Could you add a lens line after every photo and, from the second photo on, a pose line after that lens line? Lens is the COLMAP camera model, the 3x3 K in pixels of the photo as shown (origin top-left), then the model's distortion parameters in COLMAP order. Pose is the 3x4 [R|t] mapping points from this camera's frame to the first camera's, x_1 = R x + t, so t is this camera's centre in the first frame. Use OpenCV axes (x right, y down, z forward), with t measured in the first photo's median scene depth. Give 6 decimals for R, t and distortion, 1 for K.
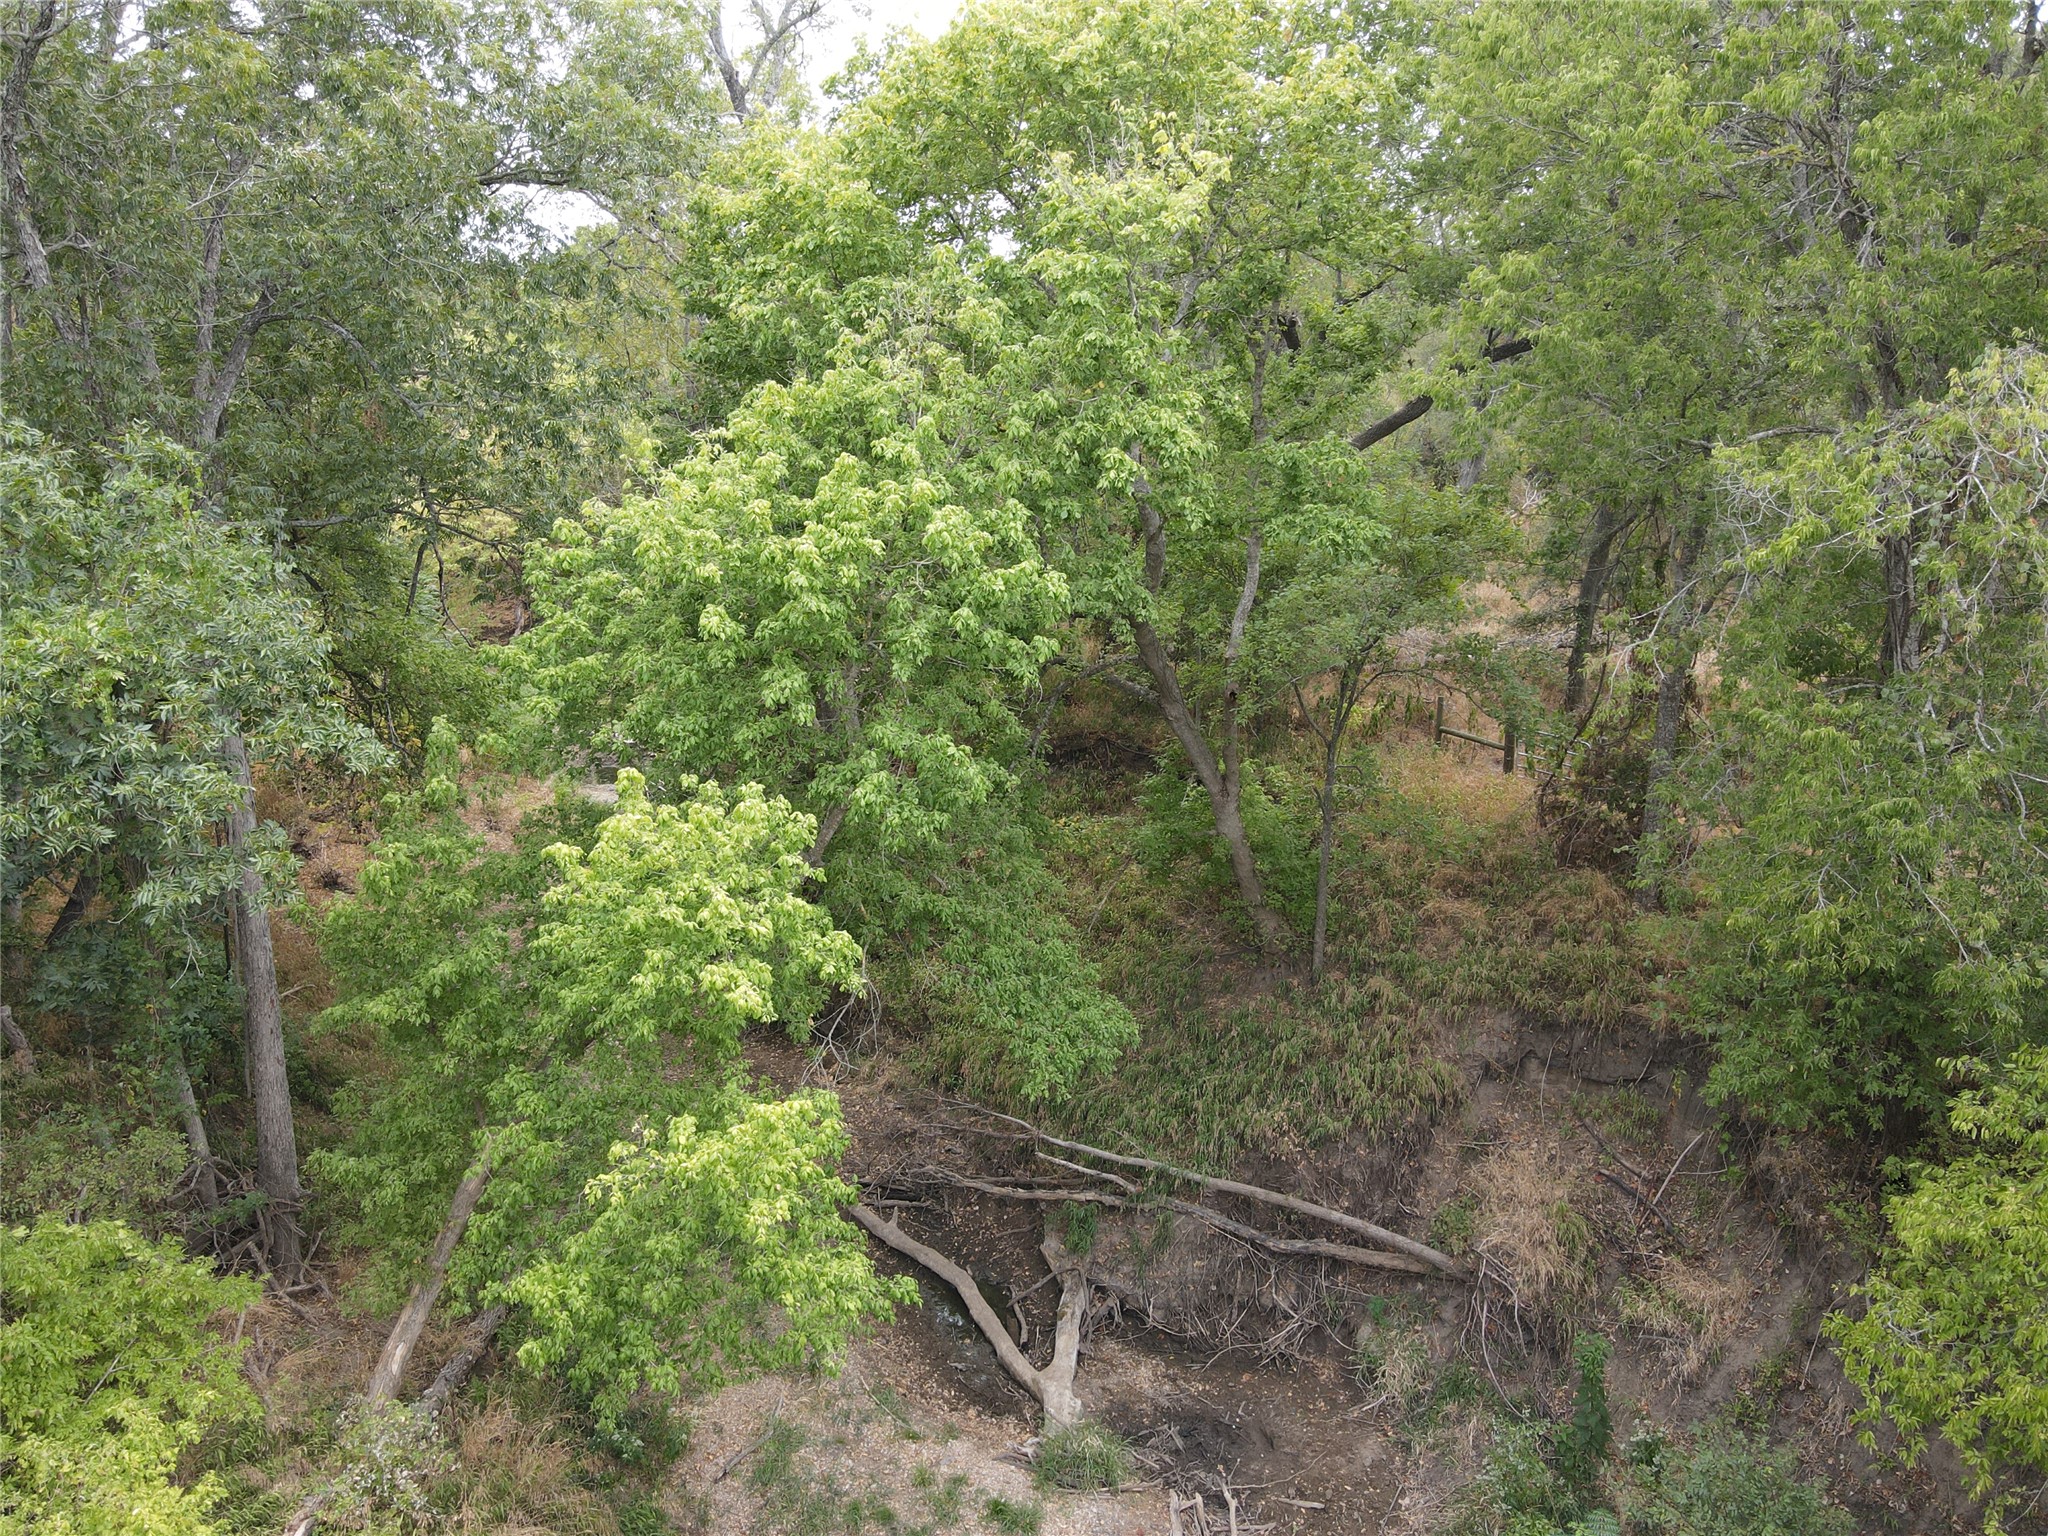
lens RADIAL K [[1502.0, 0, 1019.2], [0, 1502.0, 763.7], [0, 0, 1]] dist [0.000528, 0.015896]
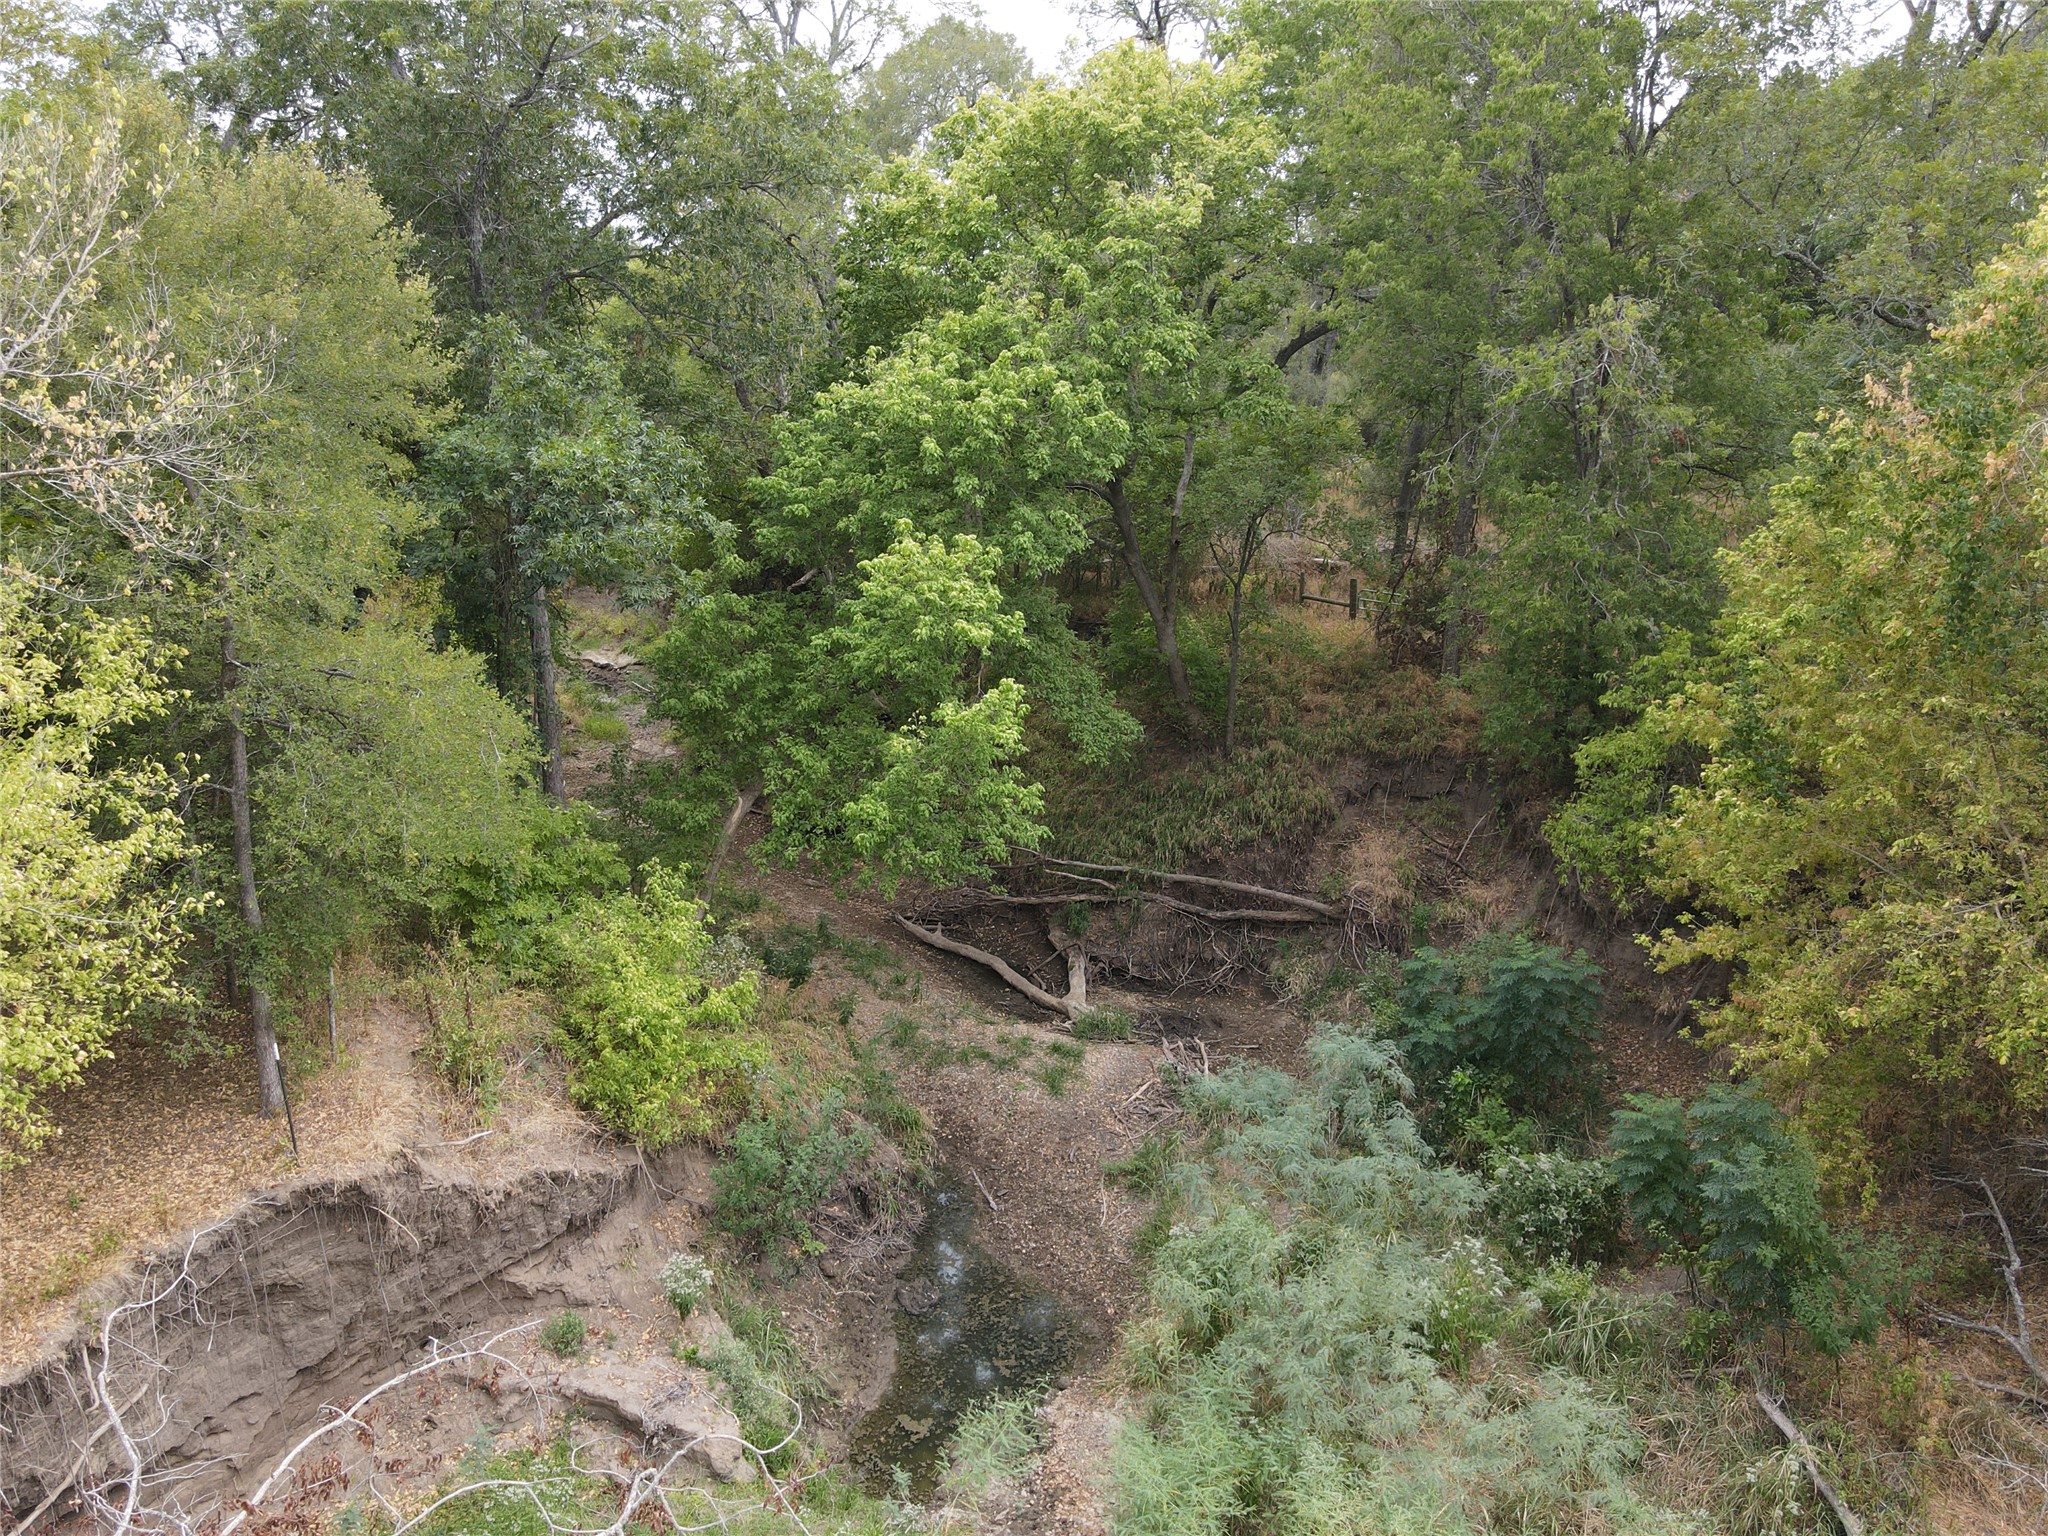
lens RADIAL K [[1502.0, 0, 1018.0], [0, 1502.0, 759.6], [0, 0, 1]] dist [0.000528, 0.015896]
pose [[0.993250, -0.022607, 0.113772, -0.201086], [0.022697, 0.999742, 0.000501, 0.176450], [-0.113754, 0.002085, 0.993507, -0.485672]]
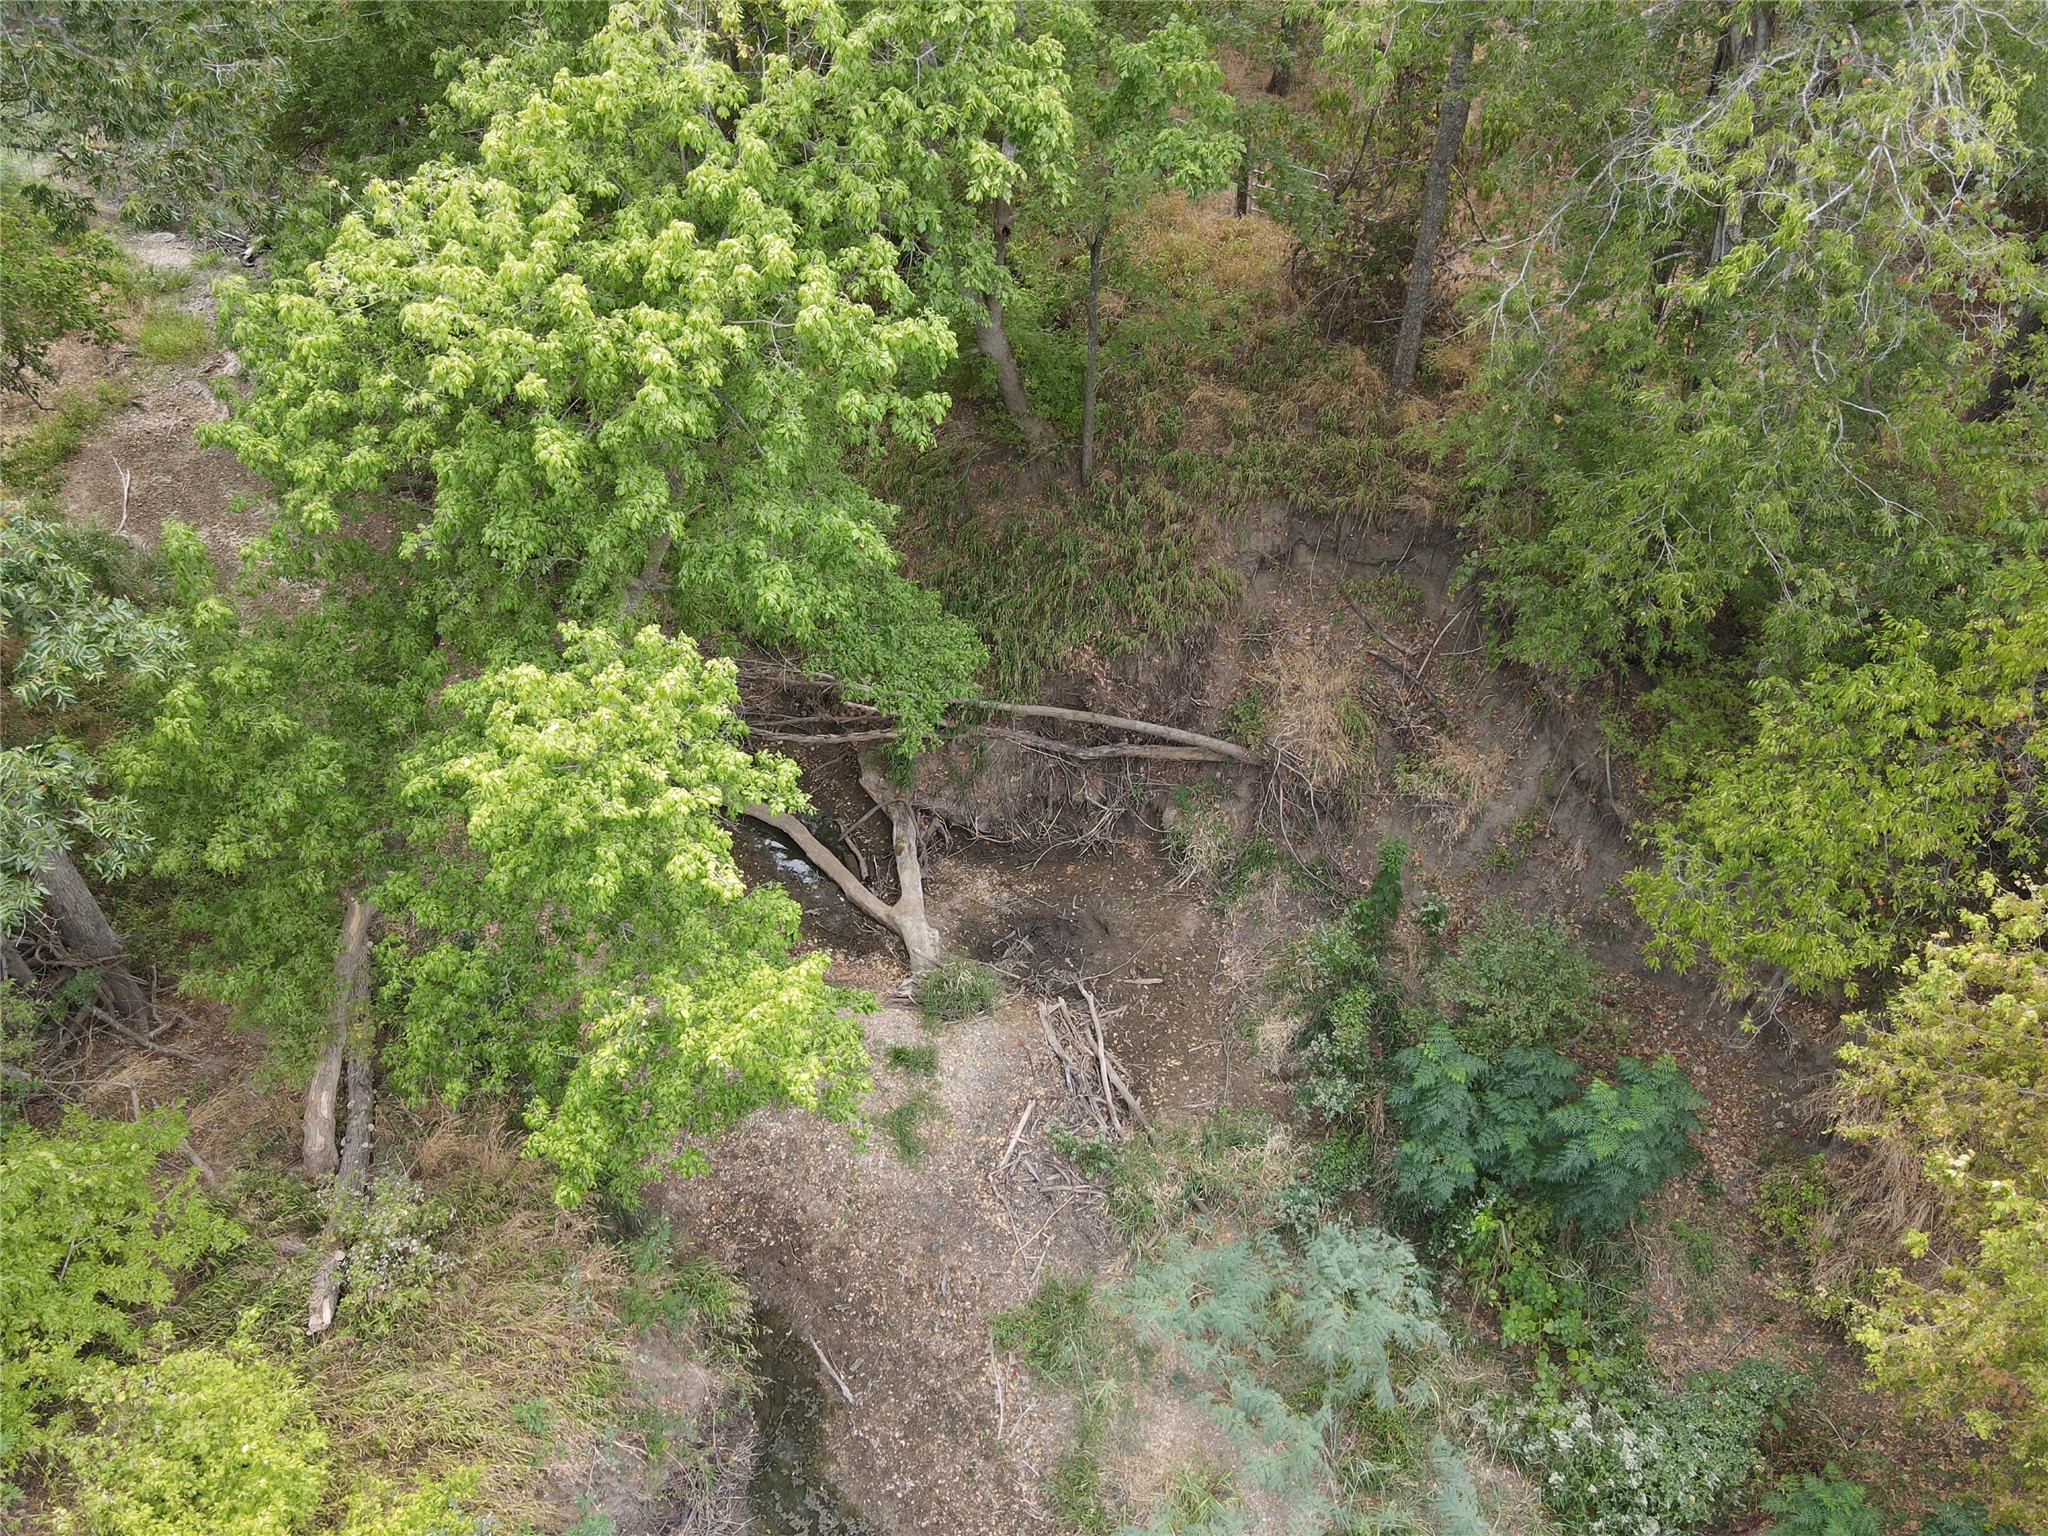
lens RADIAL K [[1502.0, 0, 1018.5], [0, 1502.0, 750.9], [0, 0, 1]] dist [0.000528, 0.015896]
pose [[0.960601, -0.190859, 0.202034, -0.101287], [0.077573, 0.882154, 0.464529, -0.203827], [-0.266885, -0.430555, 0.862204, 0.088442]]
